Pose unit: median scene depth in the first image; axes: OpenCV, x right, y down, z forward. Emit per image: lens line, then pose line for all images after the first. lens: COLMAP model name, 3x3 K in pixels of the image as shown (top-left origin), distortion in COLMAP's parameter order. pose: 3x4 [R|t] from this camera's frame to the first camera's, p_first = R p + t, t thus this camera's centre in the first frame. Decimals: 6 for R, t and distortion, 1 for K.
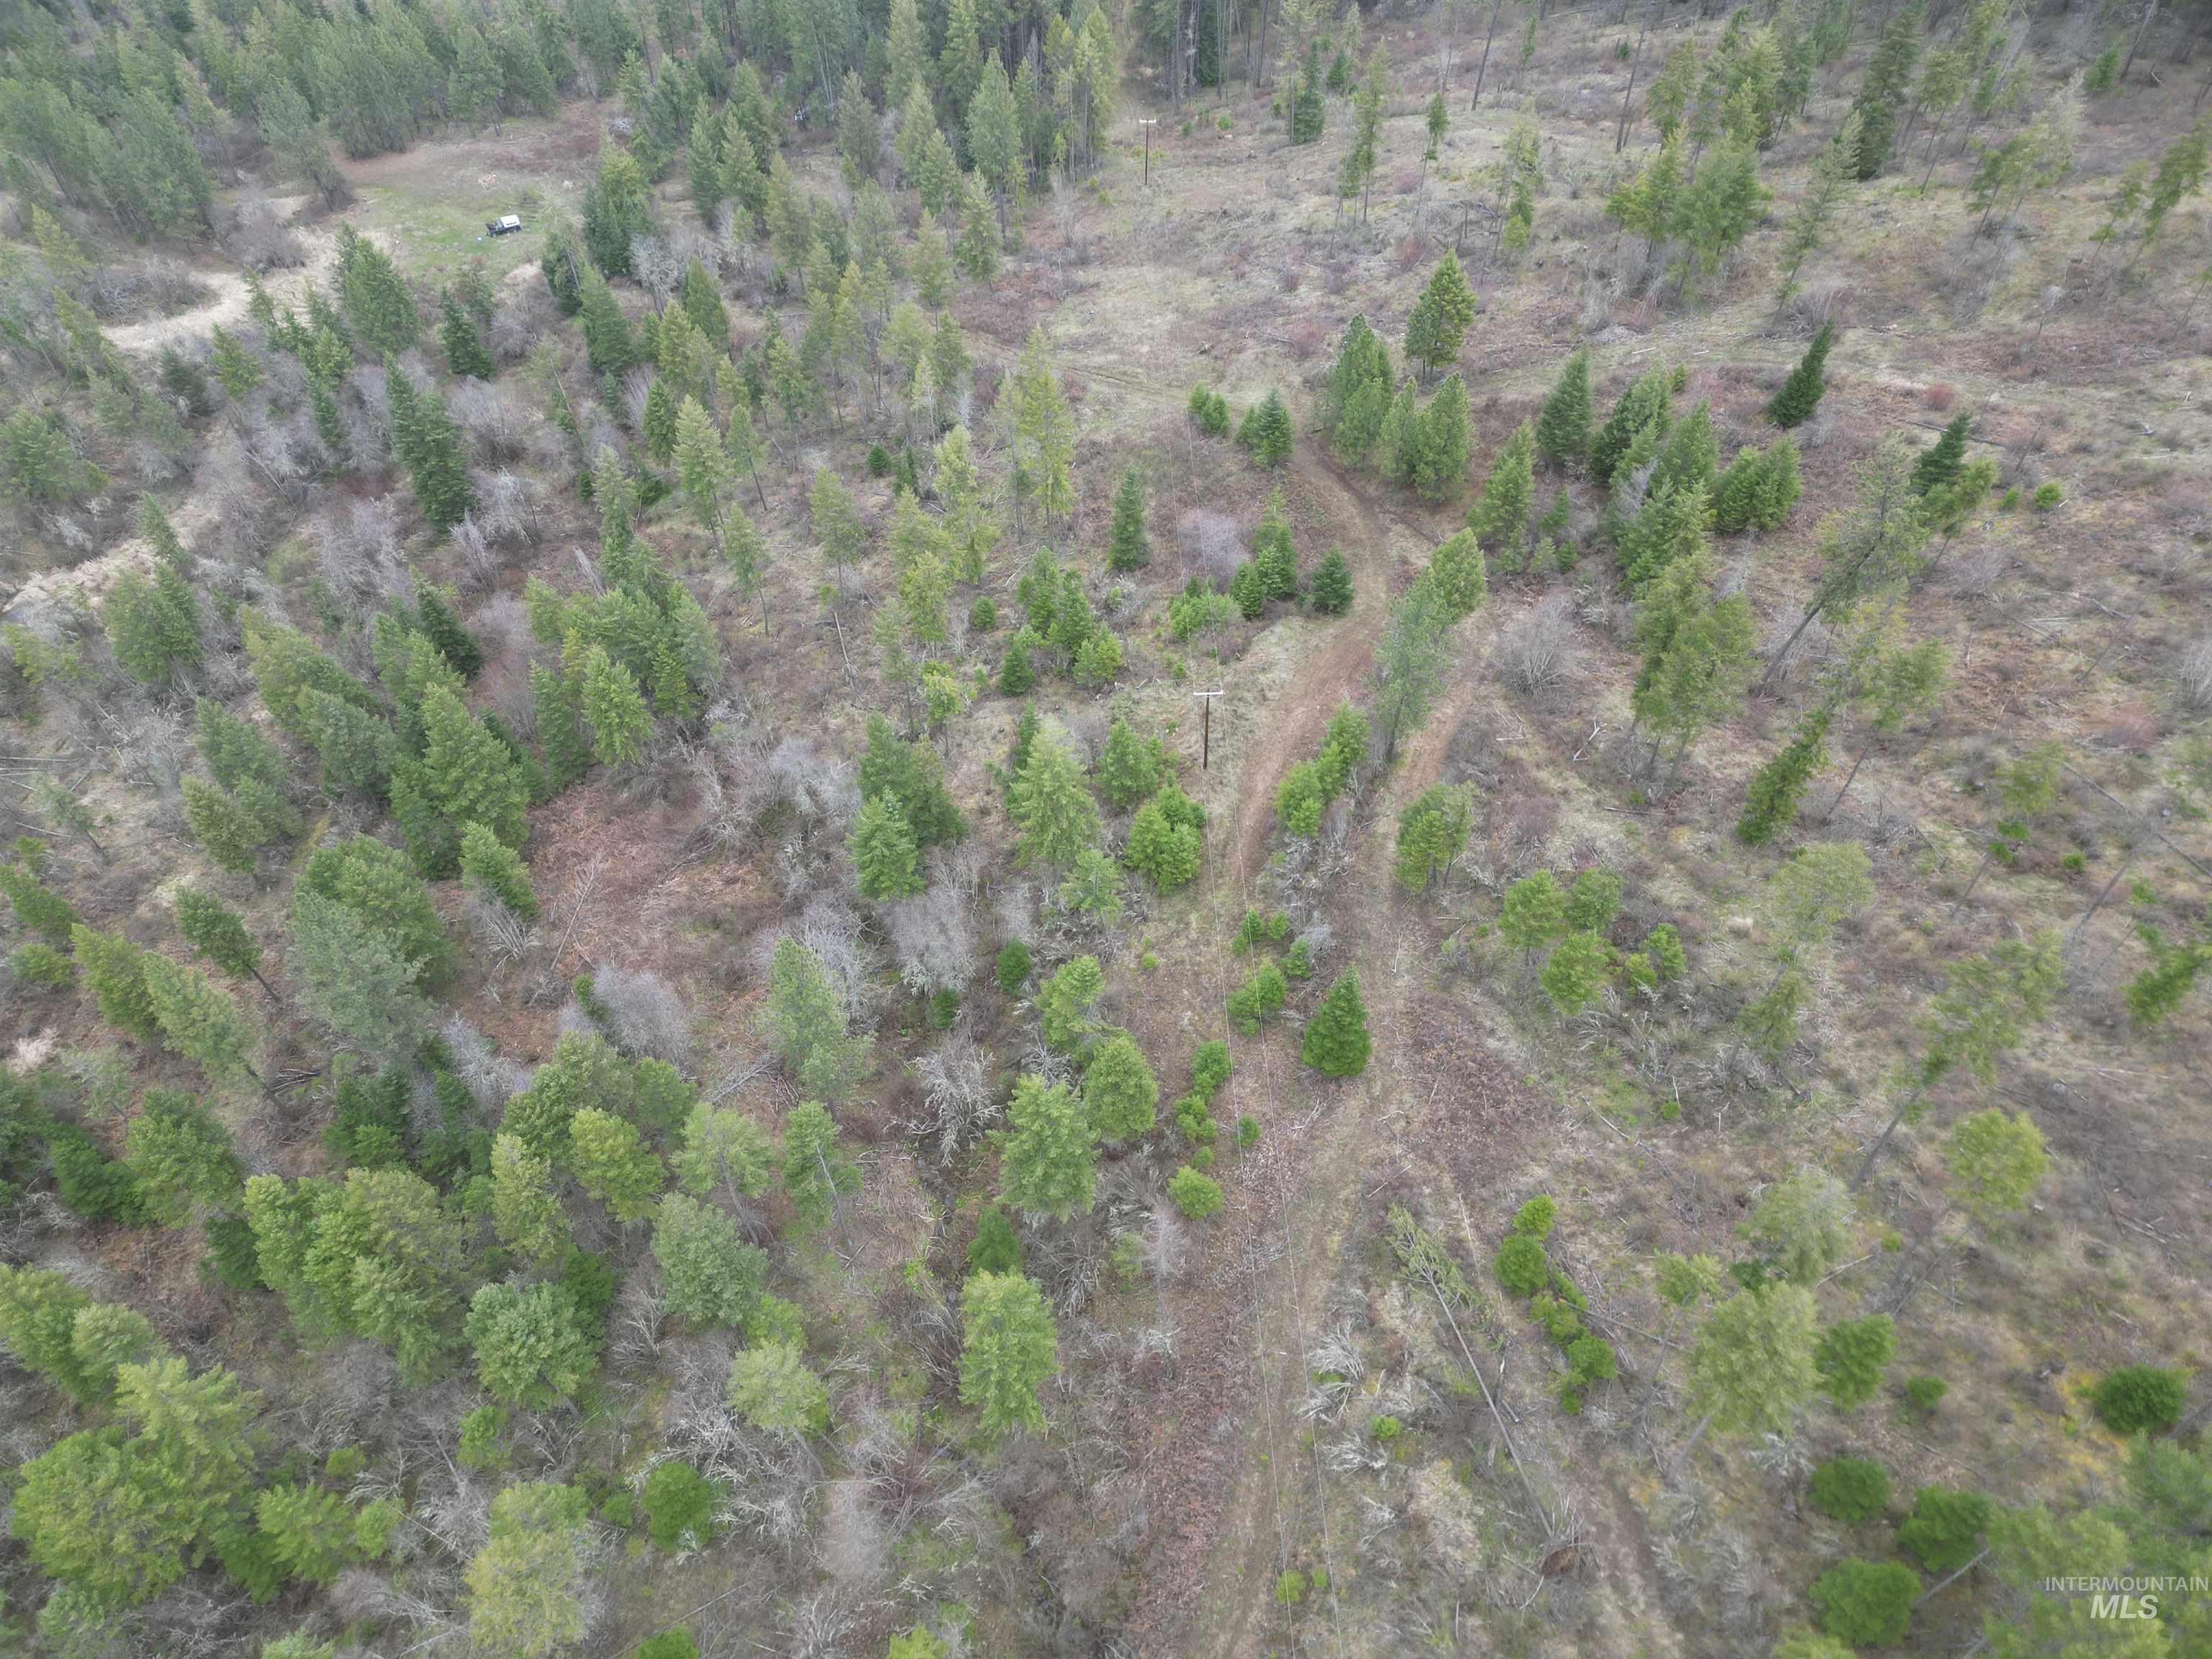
lens RADIAL K [[1534.4, 0, 1098.9], [0, 1534.4, 826.0], [0, 0, 1]] dist [0.089824, -0.090041]
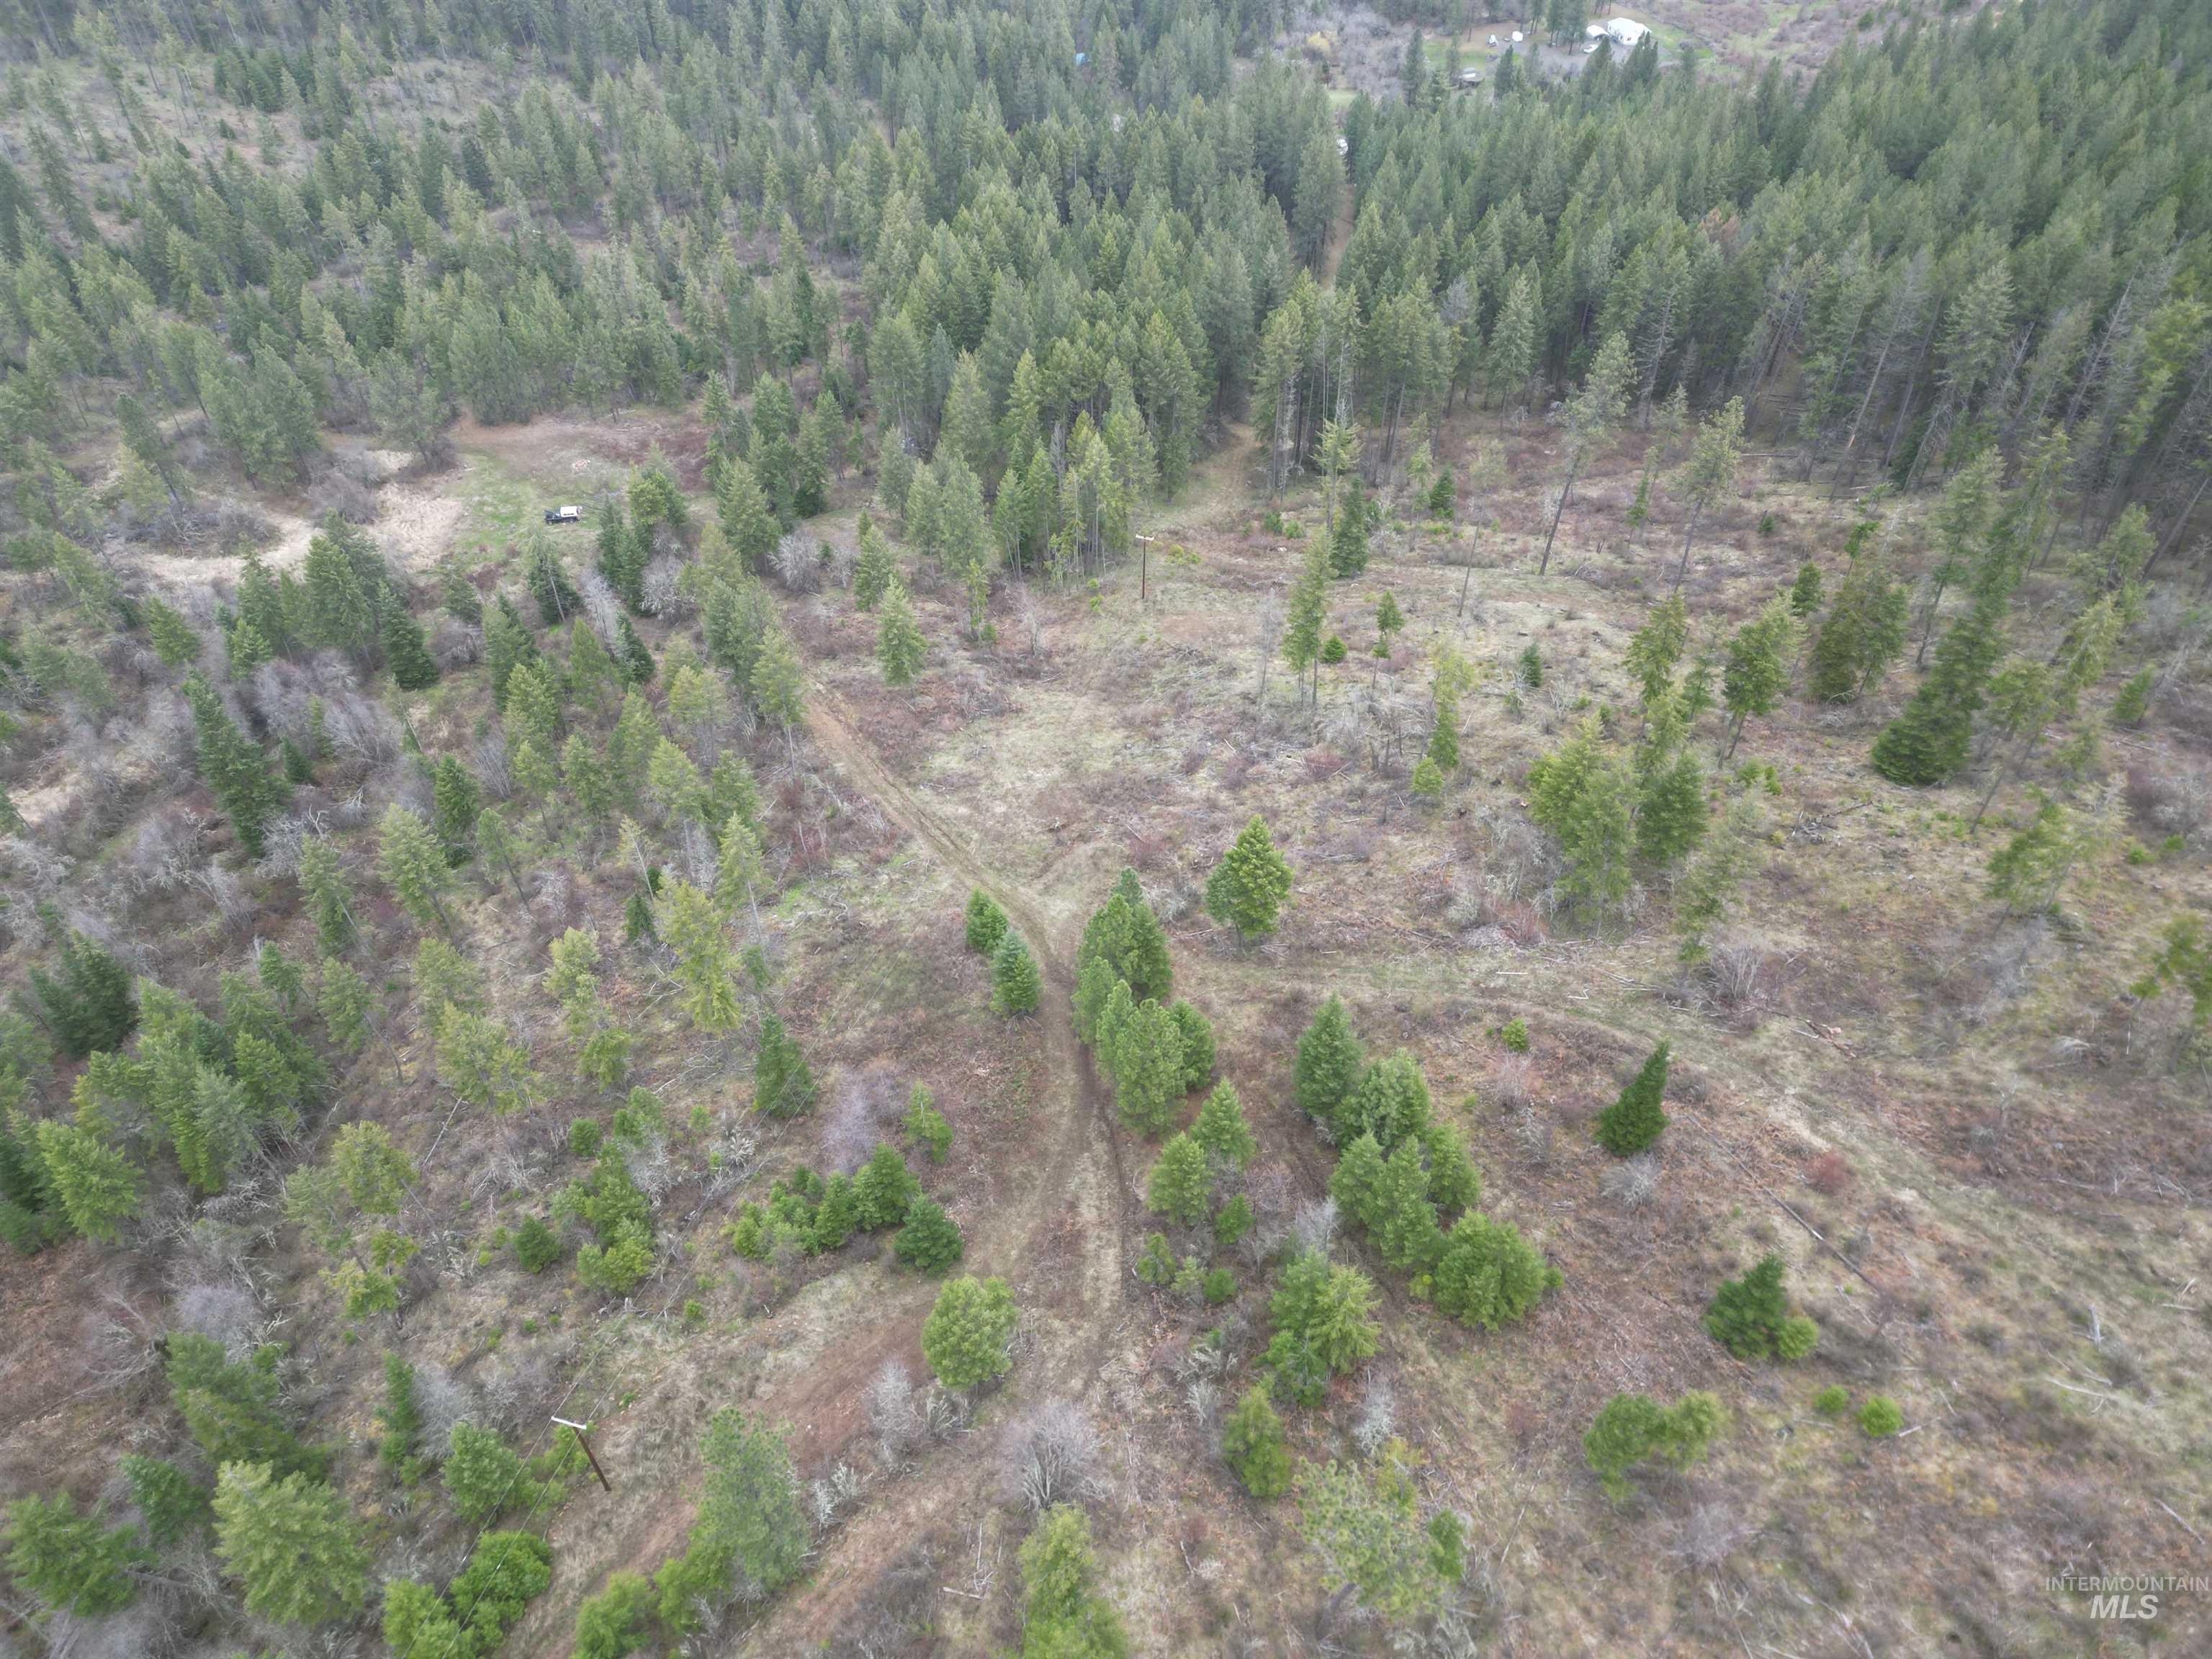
lens RADIAL K [[1534.4, 0, 1098.9], [0, 1534.4, 826.0], [0, 0, 1]] dist [0.089824, -0.090041]
pose [[0.955397, 0.198208, -0.218928, 0.274283], [-0.224705, 0.968927, -0.103384, -0.223532], [0.191634, 0.147967, 0.970249, 0.177798]]
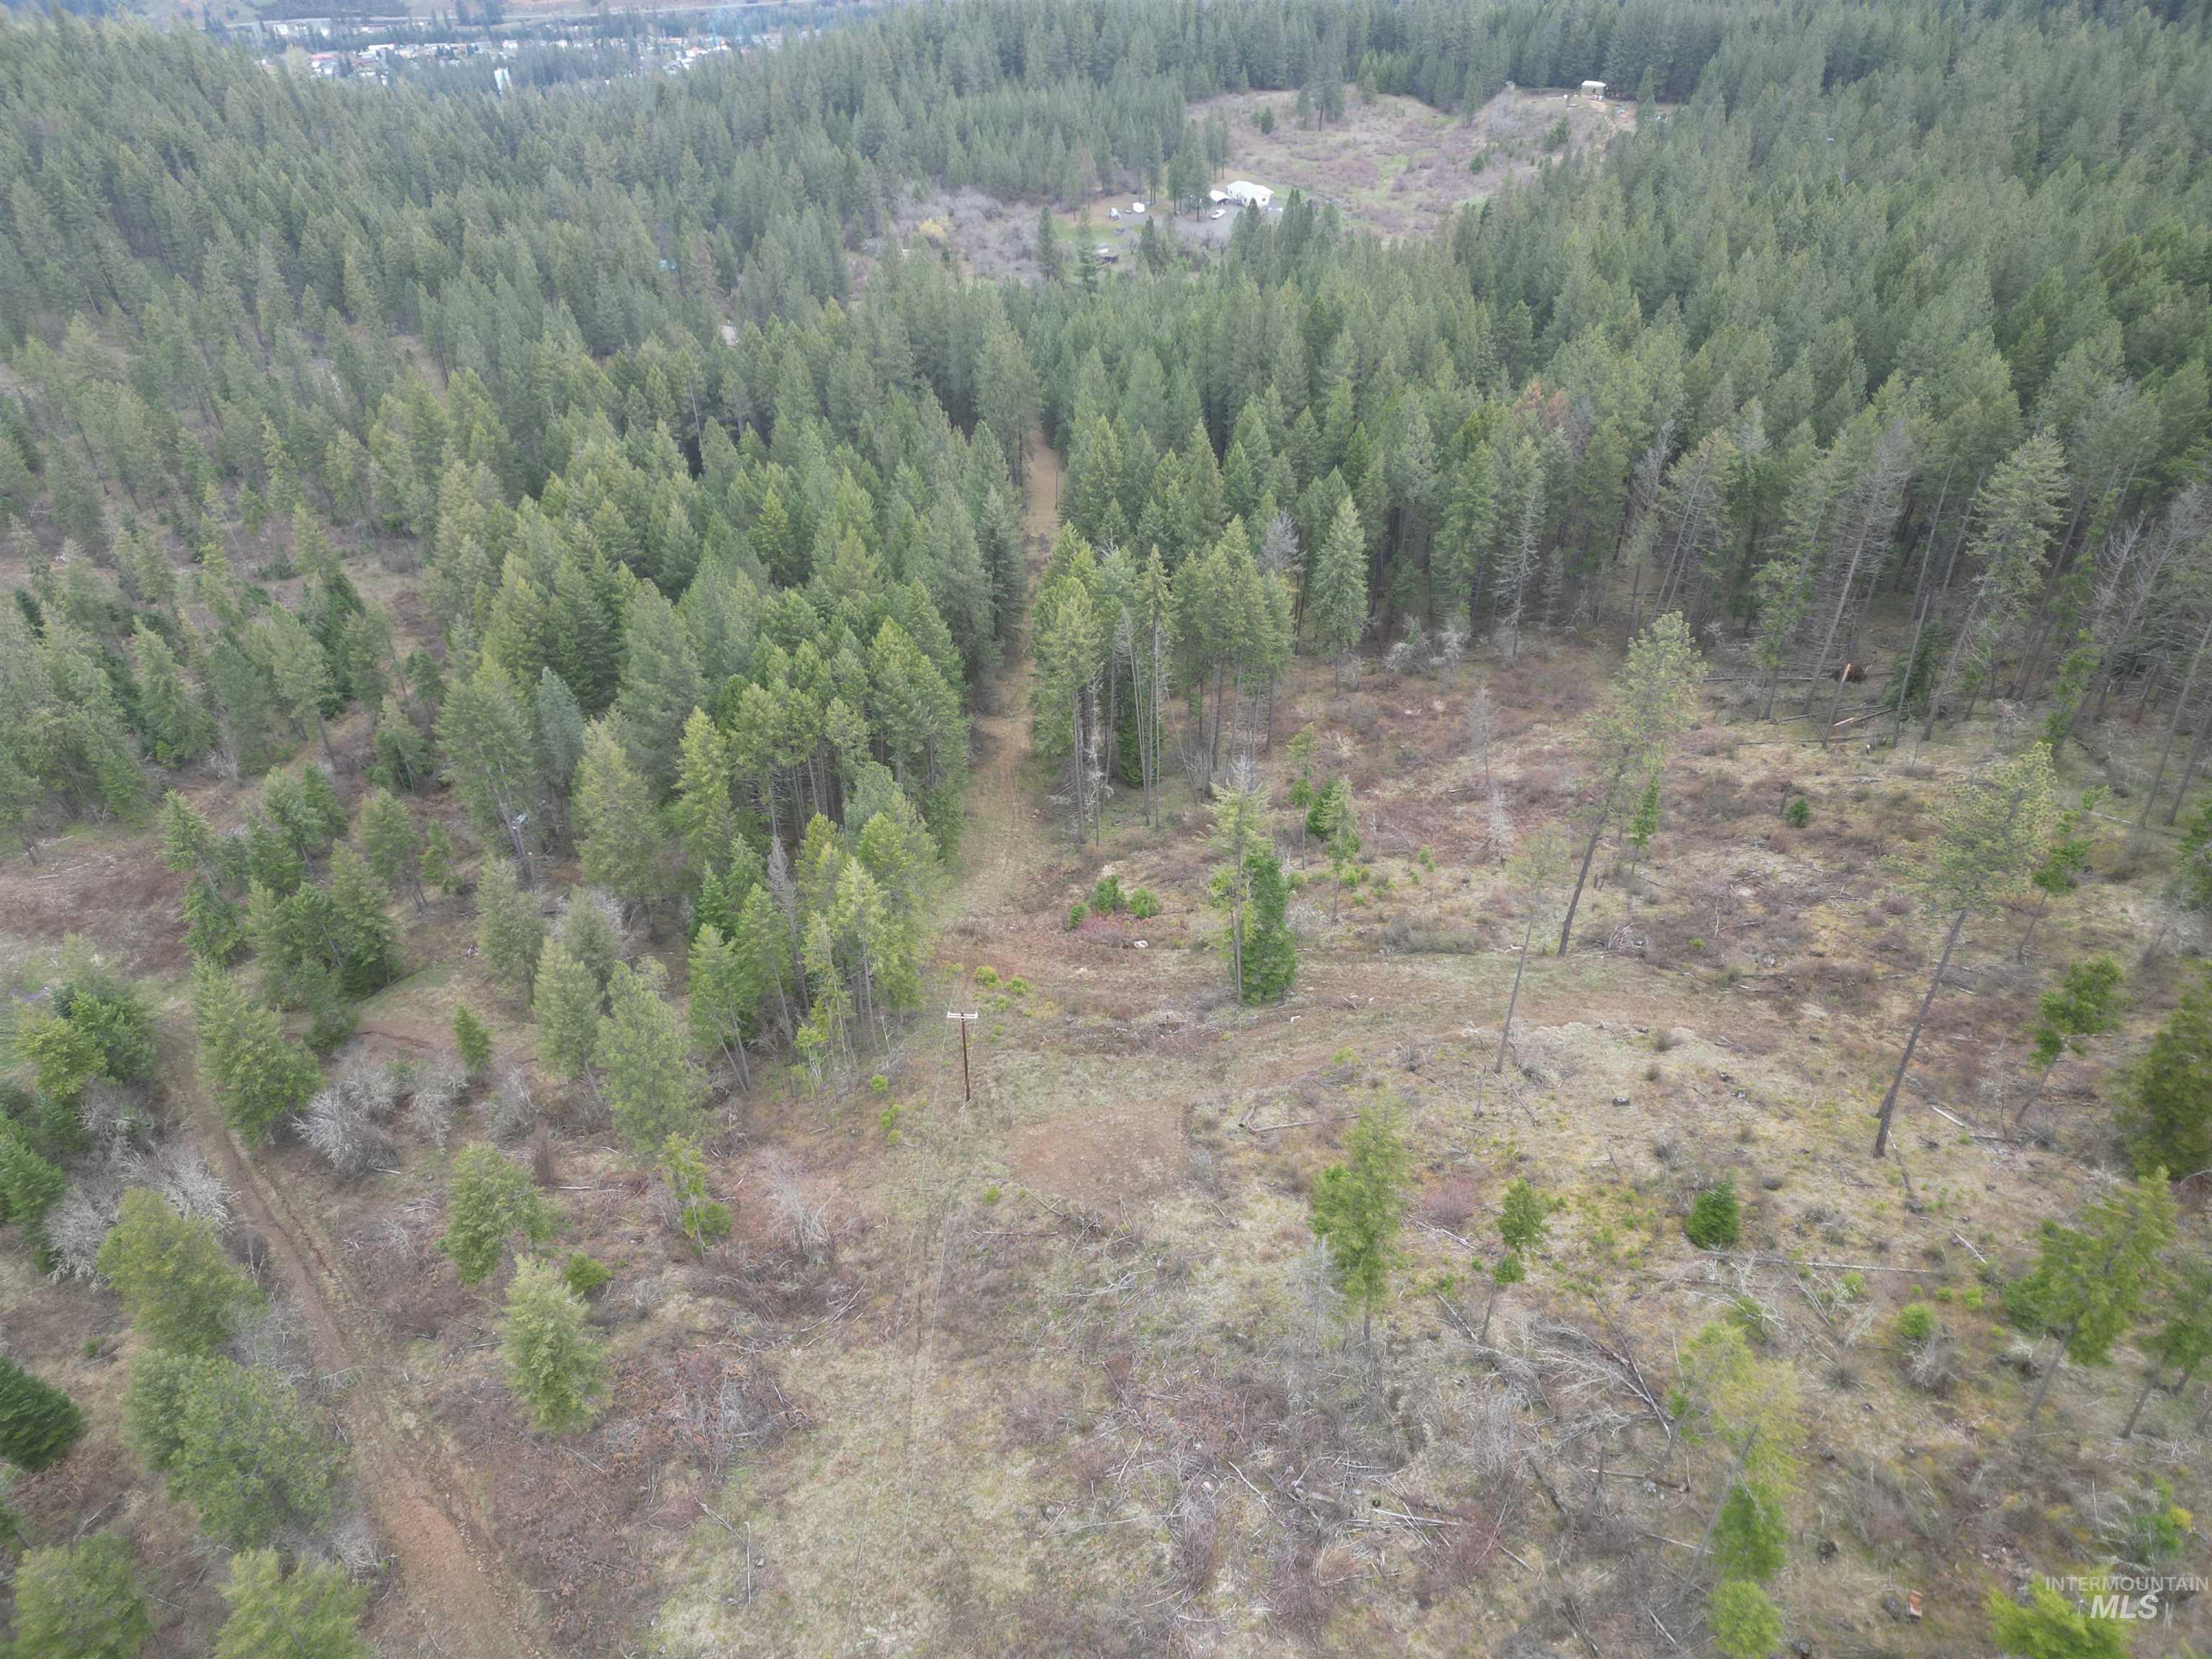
lens RADIAL K [[1534.4, 0, 1098.9], [0, 1534.4, 826.0], [0, 0, 1]] dist [0.089824, -0.090041]
pose [[0.999507, 0.013959, -0.028120, 0.108711], [-0.019946, 0.974045, -0.225472, -0.463856], [0.024243, 0.225922, 0.973844, 0.544305]]
